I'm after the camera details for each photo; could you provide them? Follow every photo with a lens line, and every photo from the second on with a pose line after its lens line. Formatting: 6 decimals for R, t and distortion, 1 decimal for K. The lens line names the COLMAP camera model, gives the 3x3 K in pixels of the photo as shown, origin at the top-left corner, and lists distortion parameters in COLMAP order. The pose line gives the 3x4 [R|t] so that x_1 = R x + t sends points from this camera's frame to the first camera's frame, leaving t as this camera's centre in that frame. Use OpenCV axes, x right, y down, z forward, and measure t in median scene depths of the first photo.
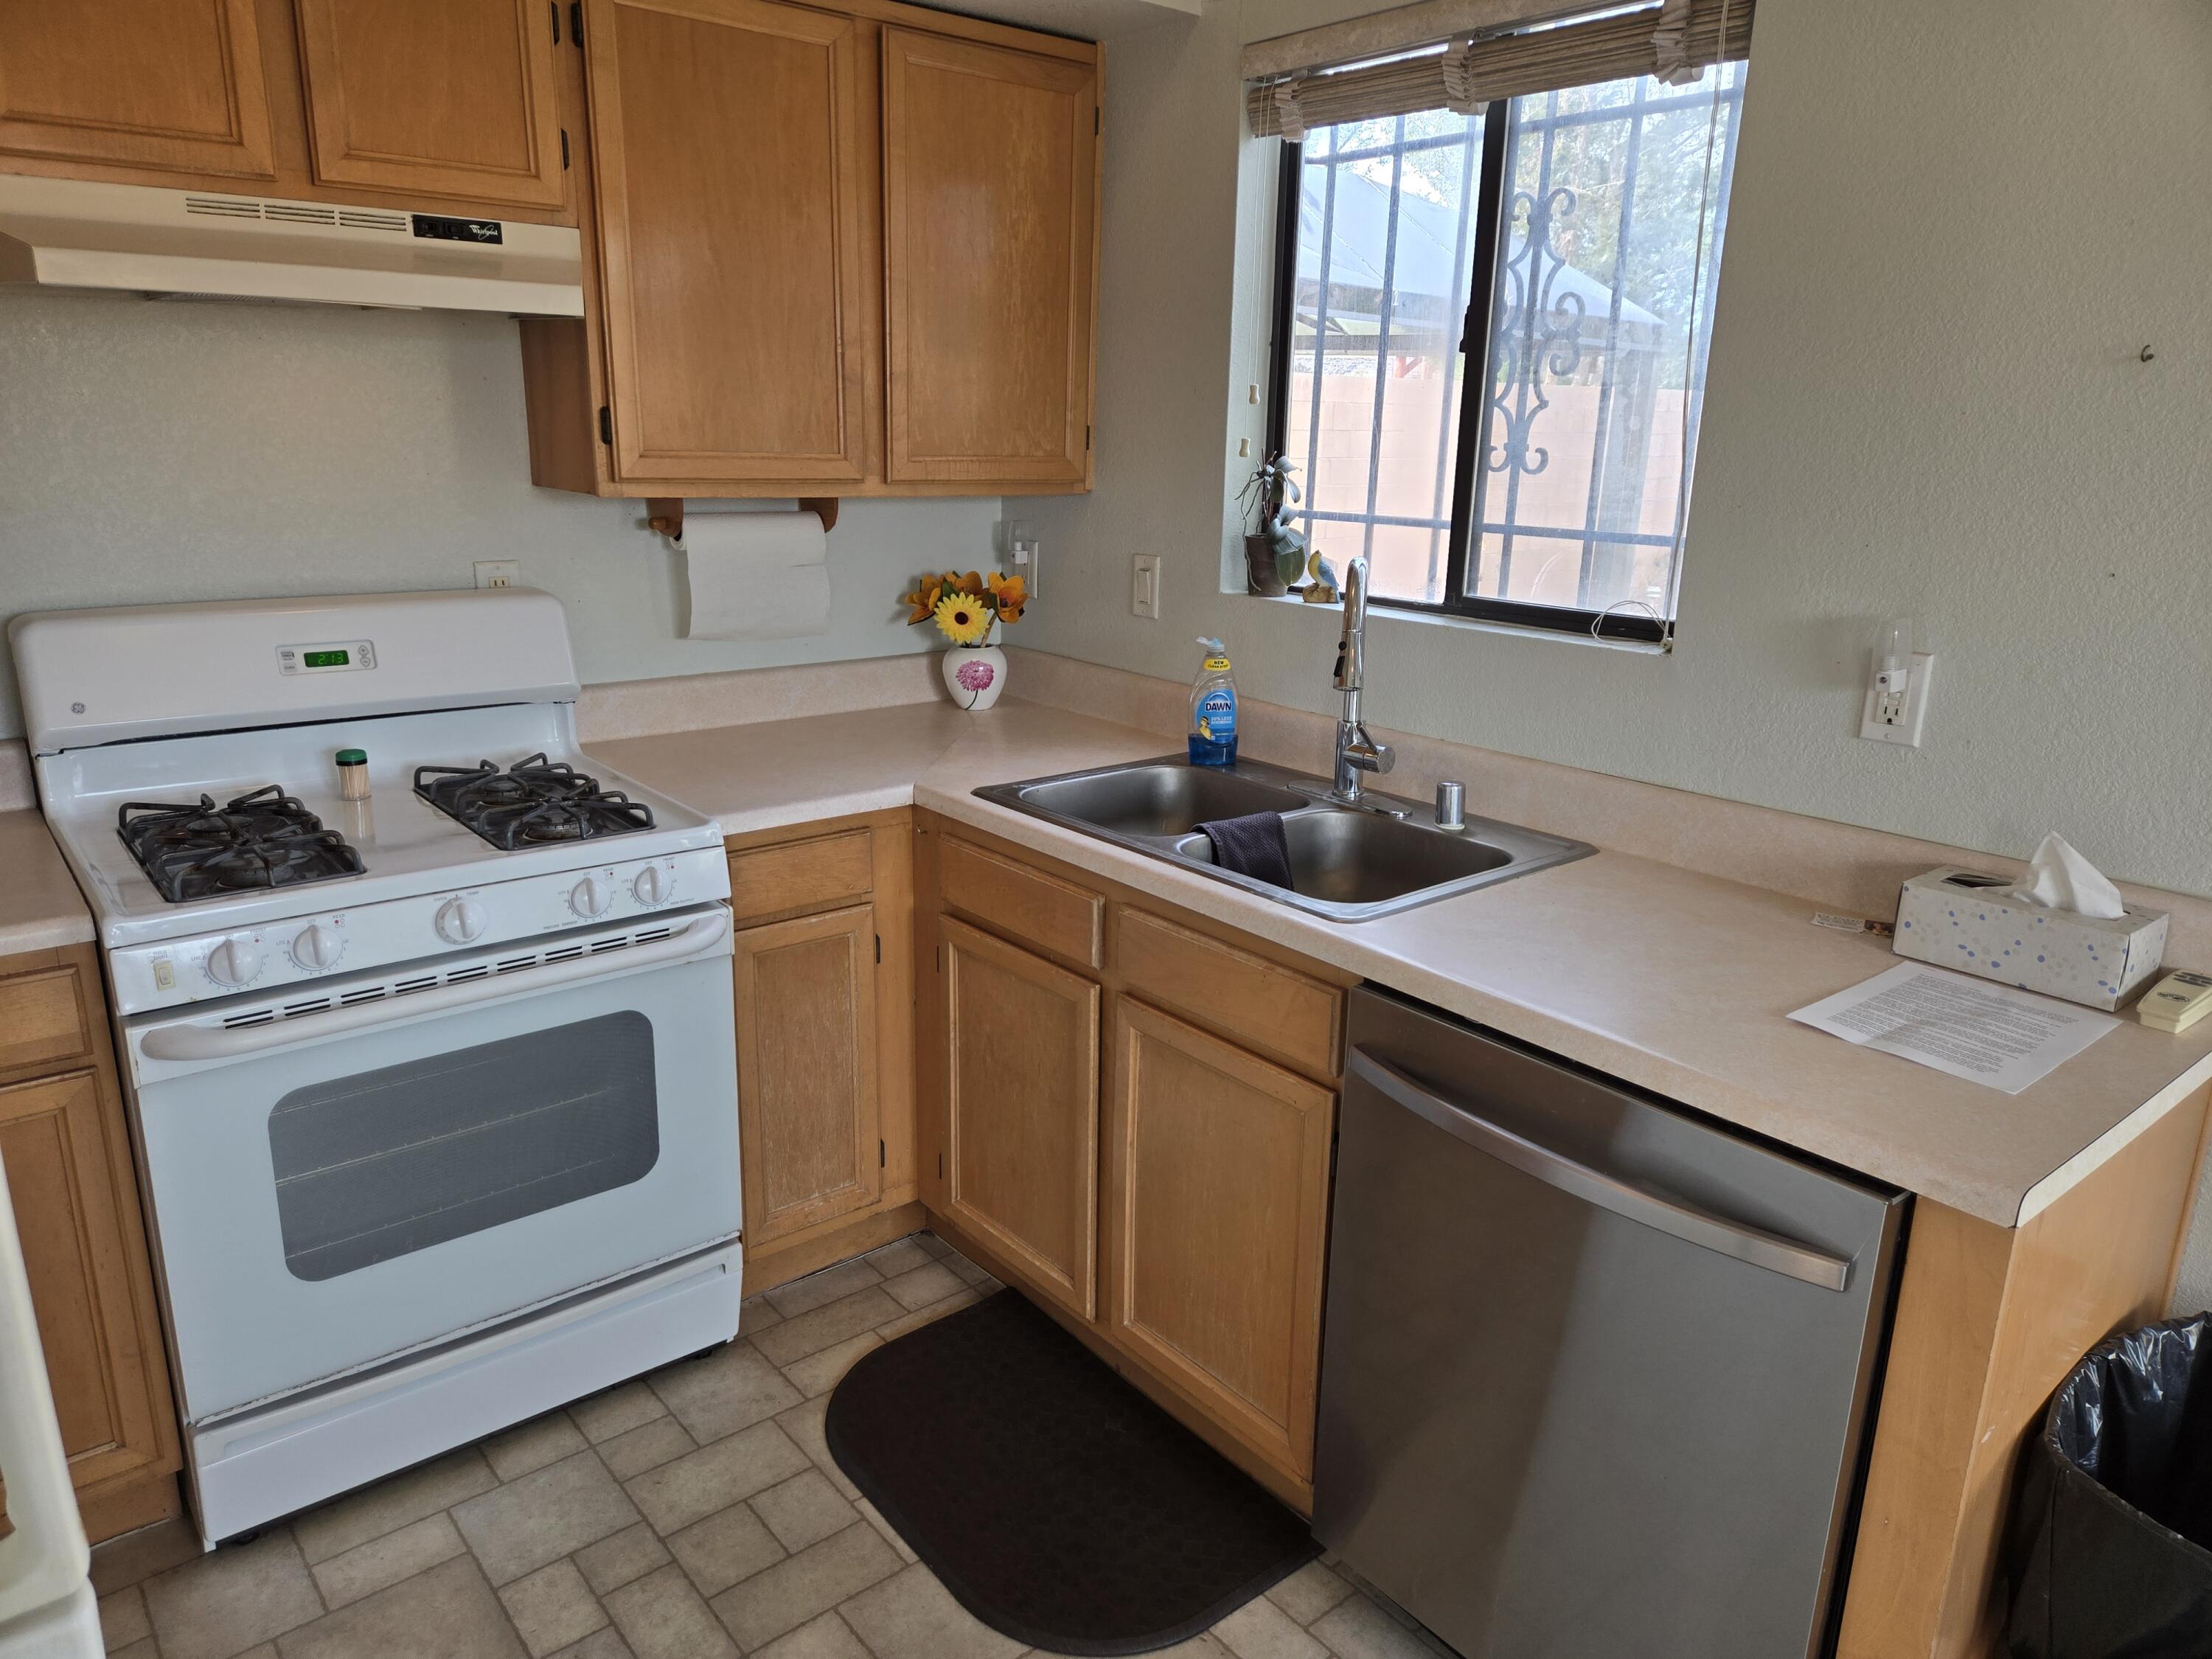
lens RADIAL K [[1482.7, 0, 1106.0], [0, 1482.7, 829.5], [0, 0, 1]] dist [0.074347, -0.065143]
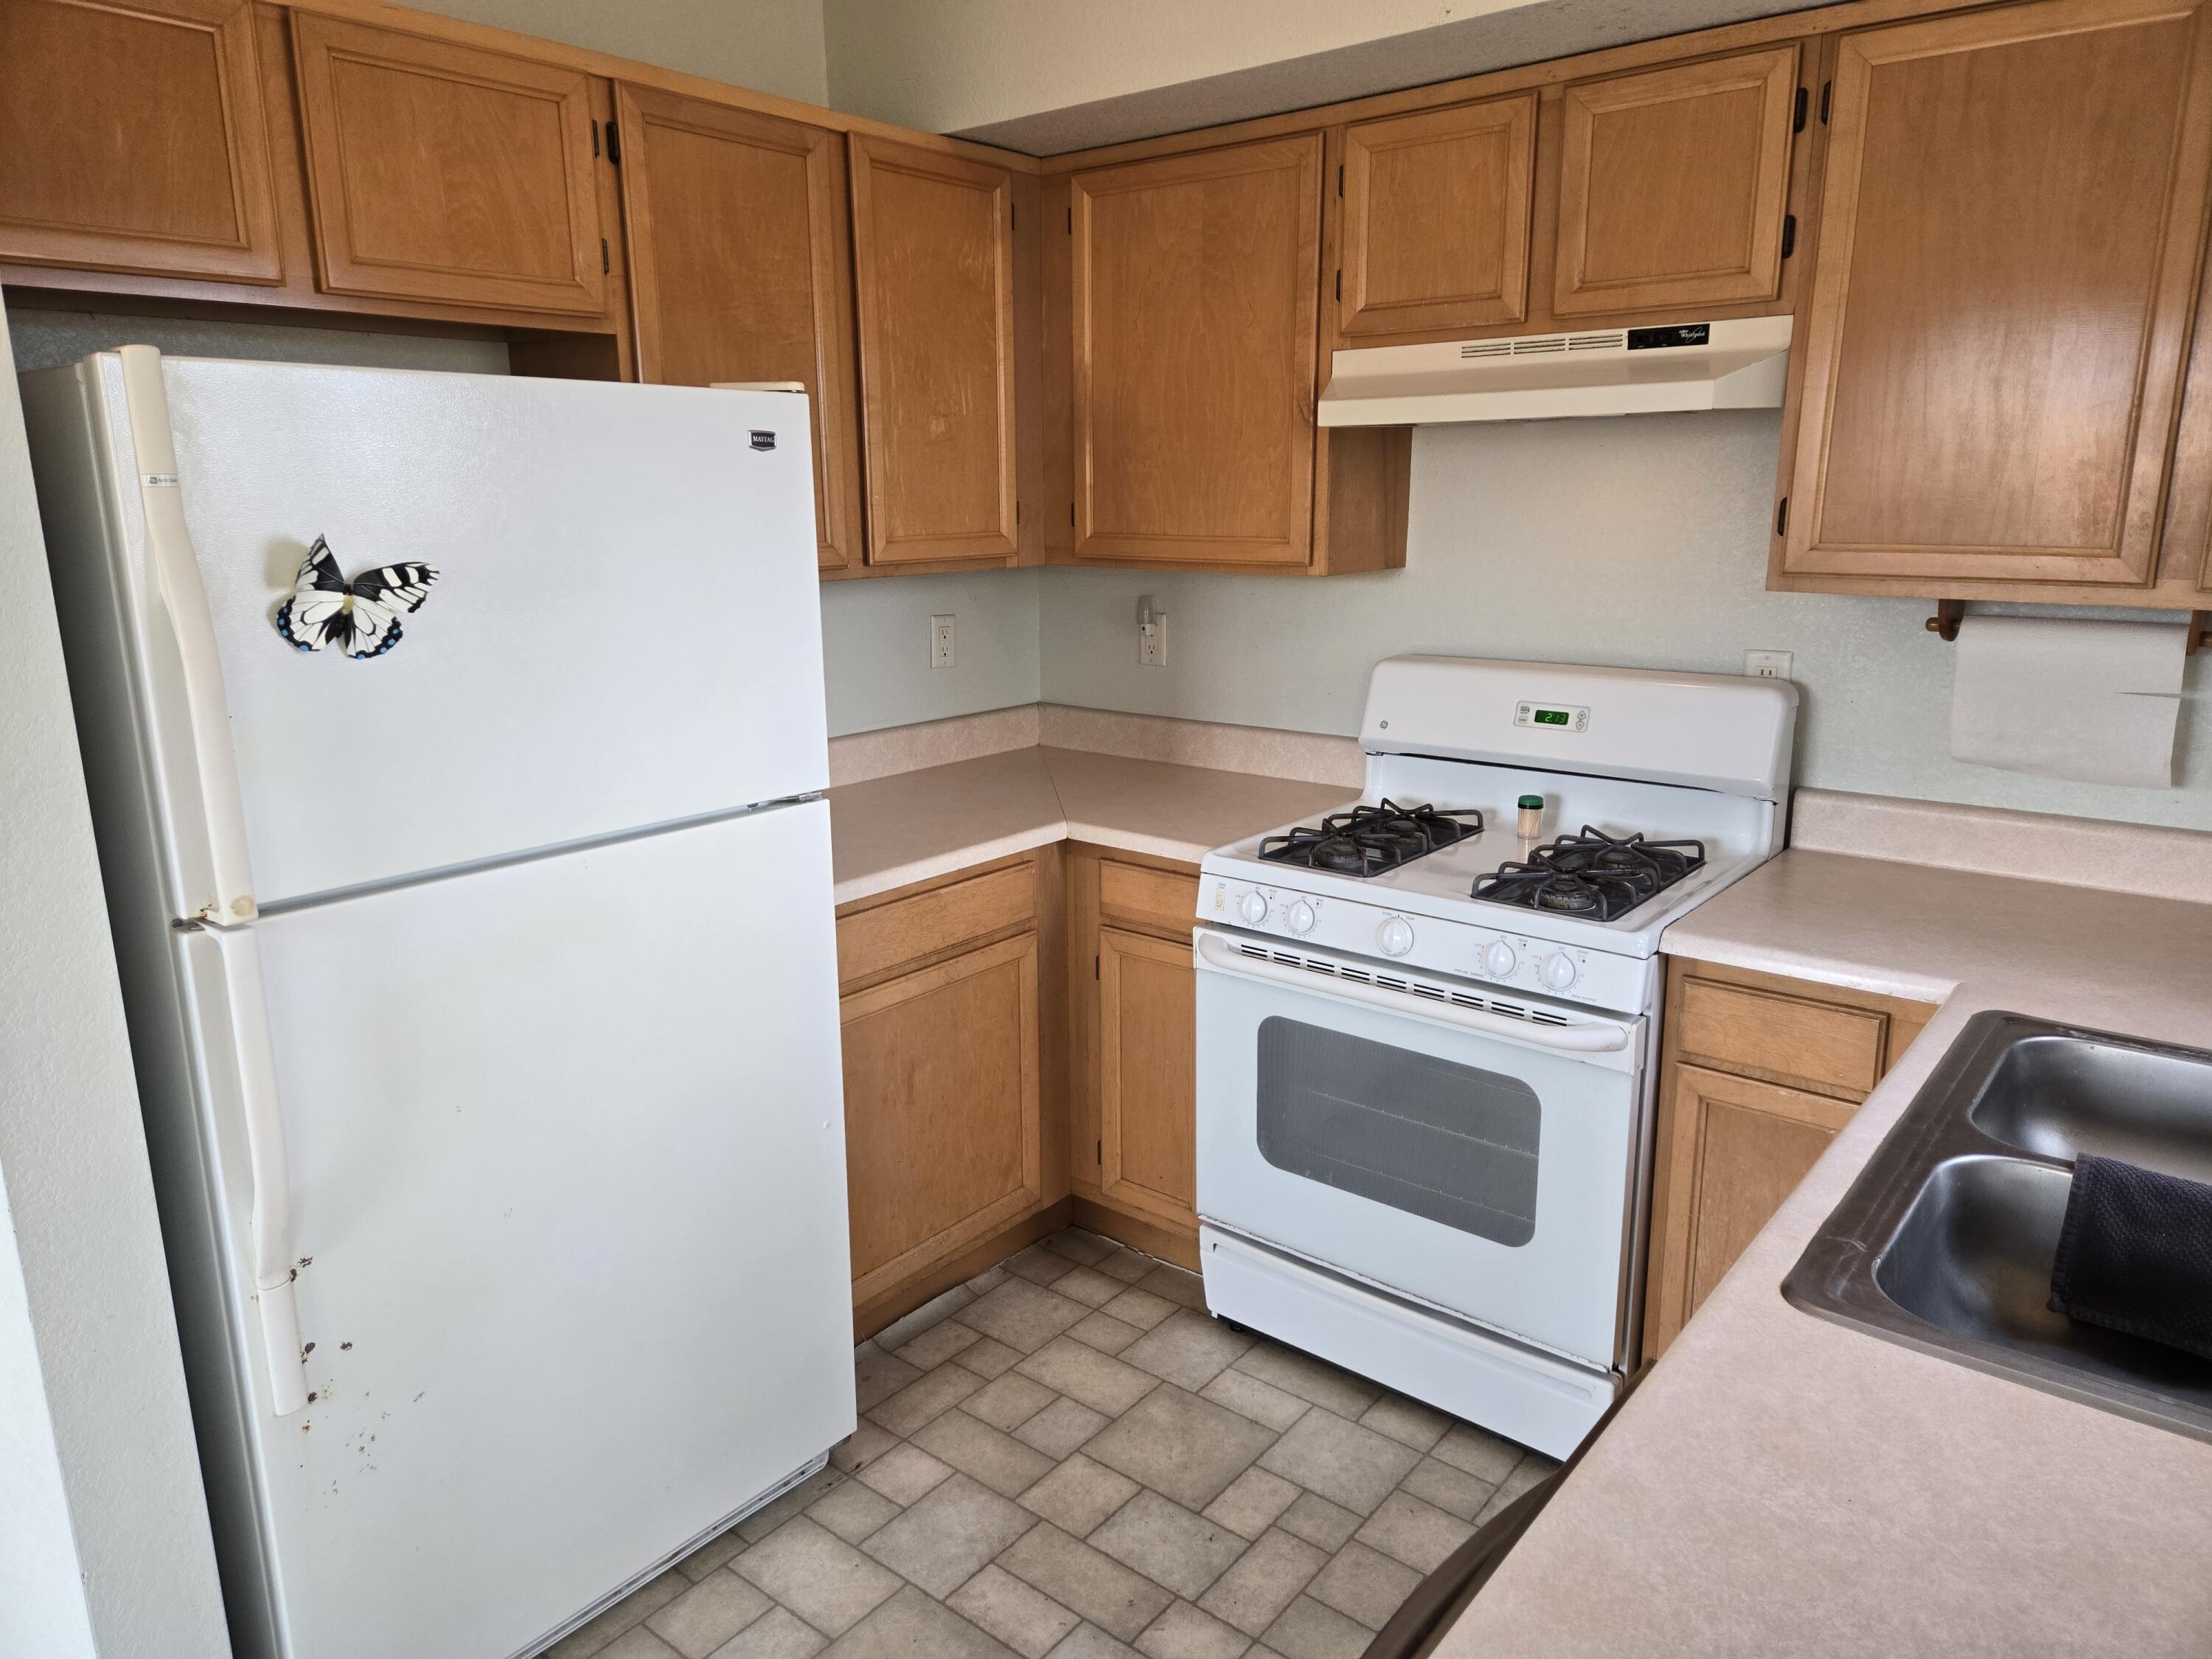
lens RADIAL K [[1477.9, 0, 1101.2], [0, 1477.9, 820.2], [0, 0, 1]] dist [0.082971, -0.072339]
pose [[0.195231, 0.200374, -0.960070, 0.584651], [-0.249446, 0.956860, 0.148979, -0.133548], [0.948505, 0.210401, 0.236791, 0.453906]]
